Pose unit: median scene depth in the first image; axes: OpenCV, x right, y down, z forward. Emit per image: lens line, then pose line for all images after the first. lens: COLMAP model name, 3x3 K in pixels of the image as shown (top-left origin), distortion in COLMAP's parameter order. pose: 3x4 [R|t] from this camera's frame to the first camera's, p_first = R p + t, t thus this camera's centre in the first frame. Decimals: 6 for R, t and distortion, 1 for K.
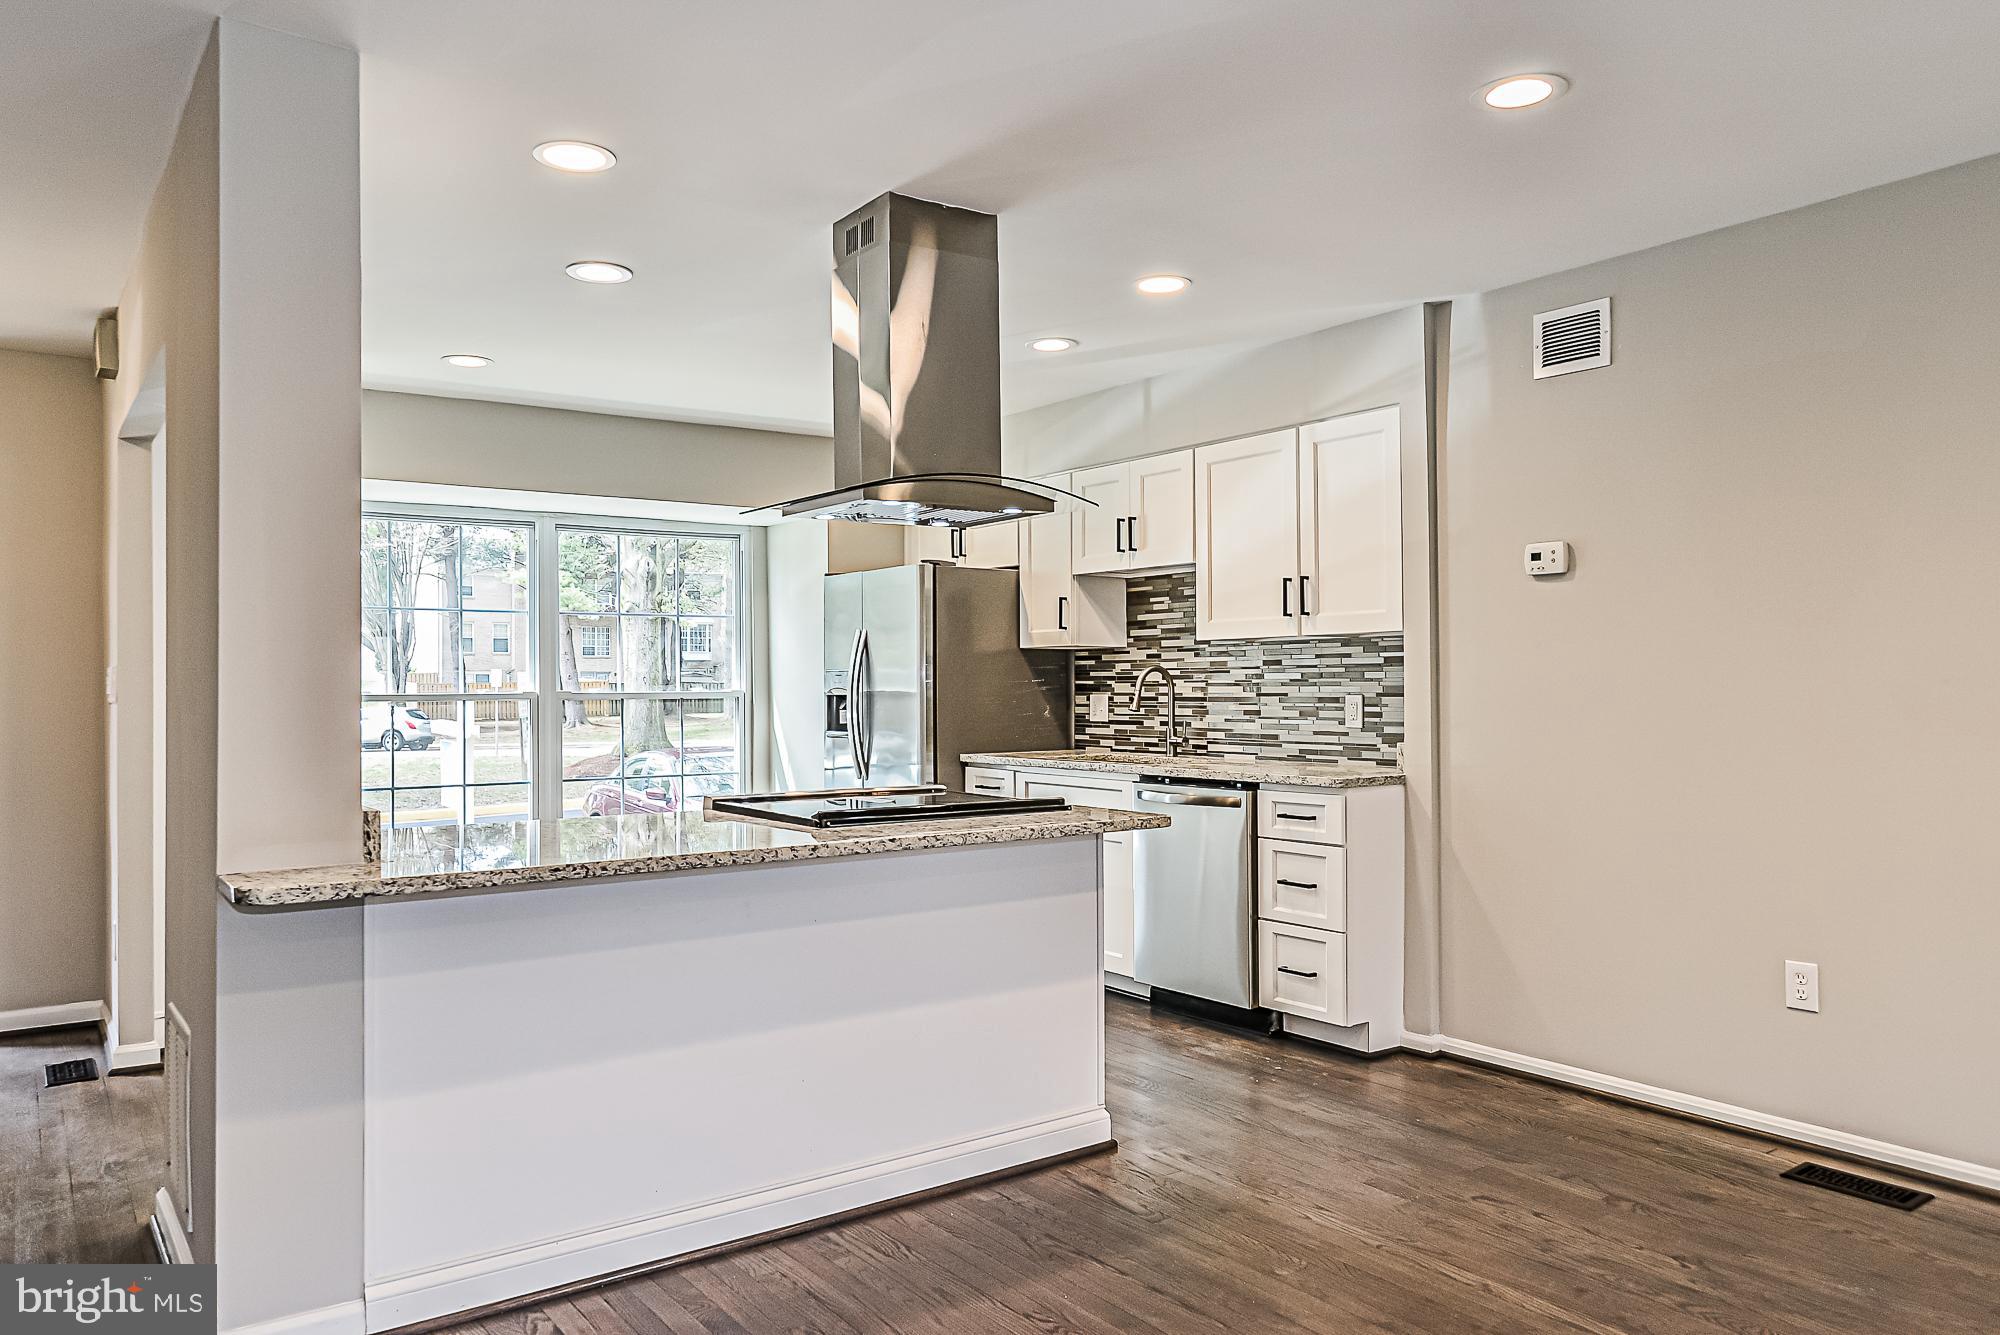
lens RADIAL K [[1399.4, 0, 1000.0], [0, 1399.4, 667.5], [0, 0, 1]] dist [-0.002441, 0.001762]
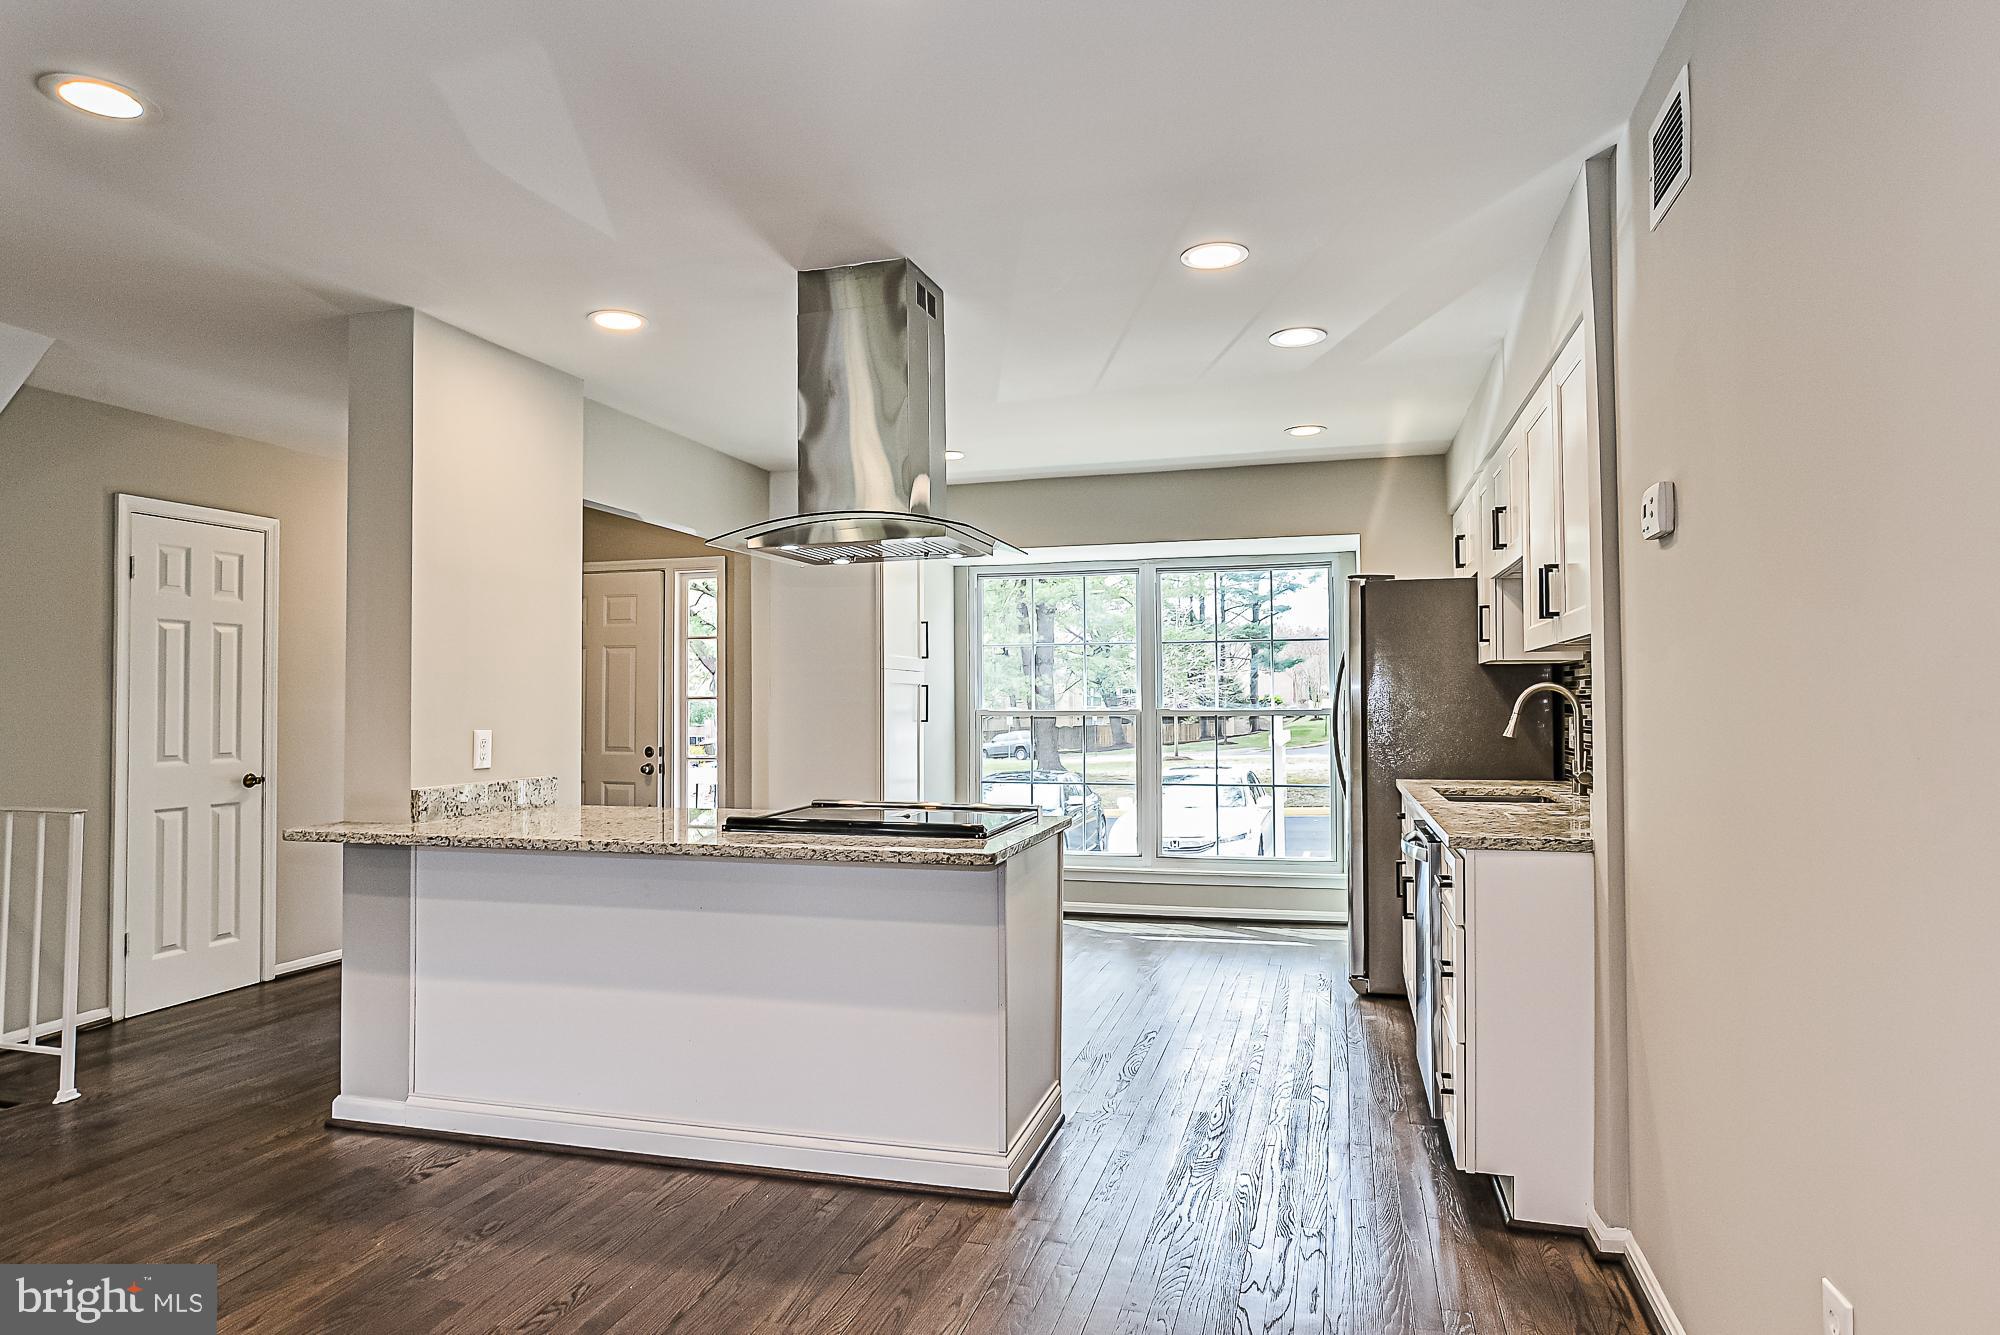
lens RADIAL K [[1179.8, 0, 1000.0], [0, 1179.8, 667.5], [0, 0, 1]] dist [-0.006822, -0.000169]
pose [[0.615578, -0.021318, -0.787788, 0.799951], [0.010890, 0.999769, -0.018545, -0.001980], [0.788001, 0.002837, 0.615668, 0.570732]]
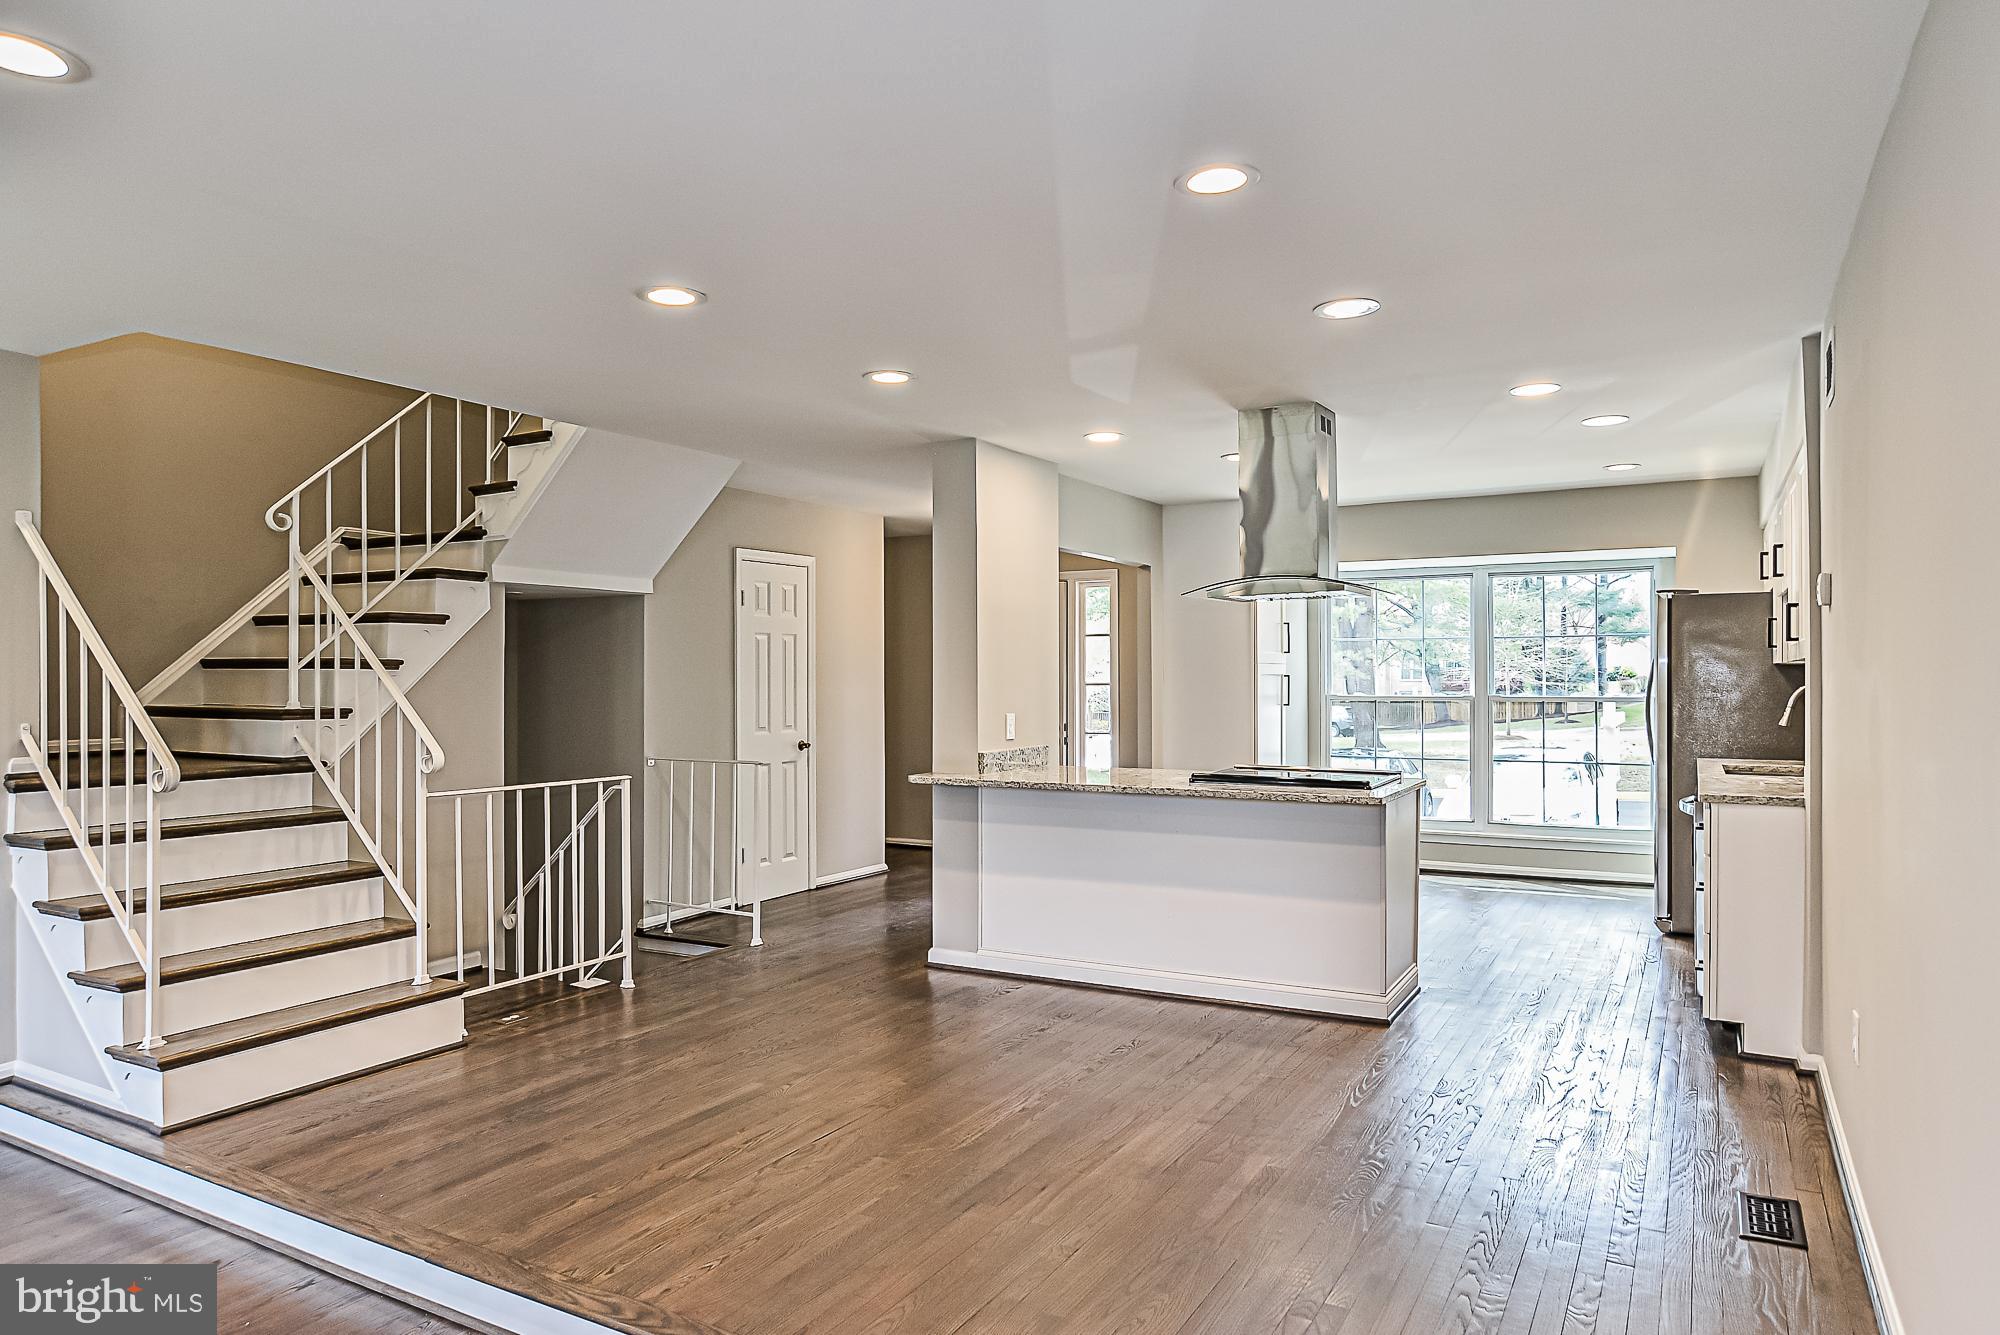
lens RADIAL K [[1259.3, 0, 1000.0], [0, 1259.3, 667.5], [0, 0, 1]] dist [-0.011314, 0.002069]
pose [[0.413713, -0.000686, -0.910407, 1.241239], [0.011124, 0.999929, 0.004301, -0.042577], [0.910339, -0.011907, 0.413691, 0.112910]]
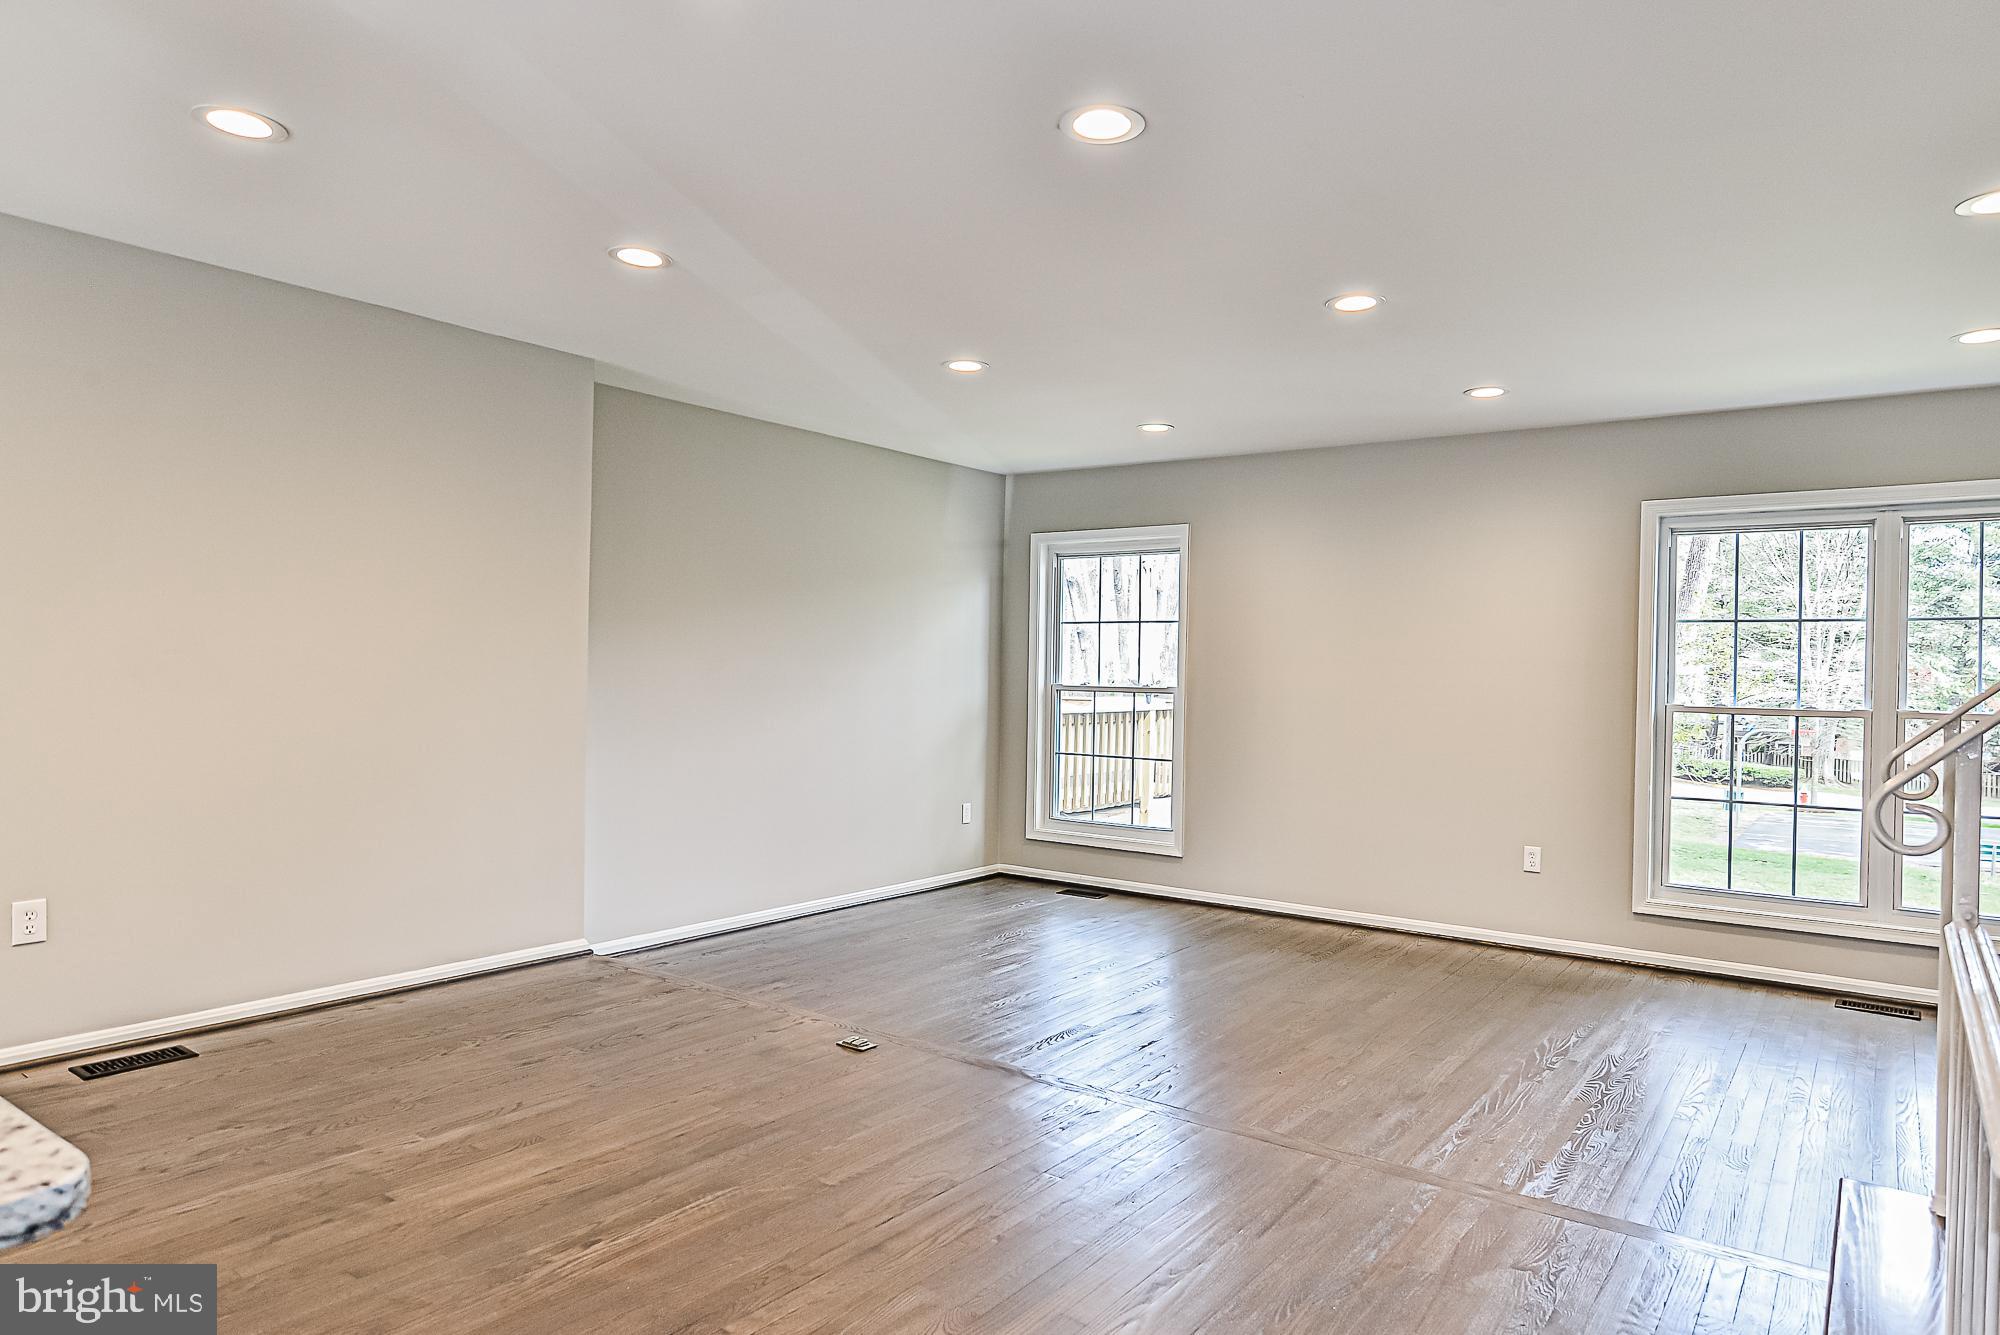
lens RADIAL K [[1259.3, 0, 1000.0], [0, 1259.3, 667.5], [0, 0, 1]] dist [-0.011314, 0.002069]
pose [[-0.305918, 0.001206, 0.952057, -0.676432], [-0.028155, 0.999550, -0.010312, 0.013887], [-0.951642, -0.029960, -0.305746, 0.628288]]
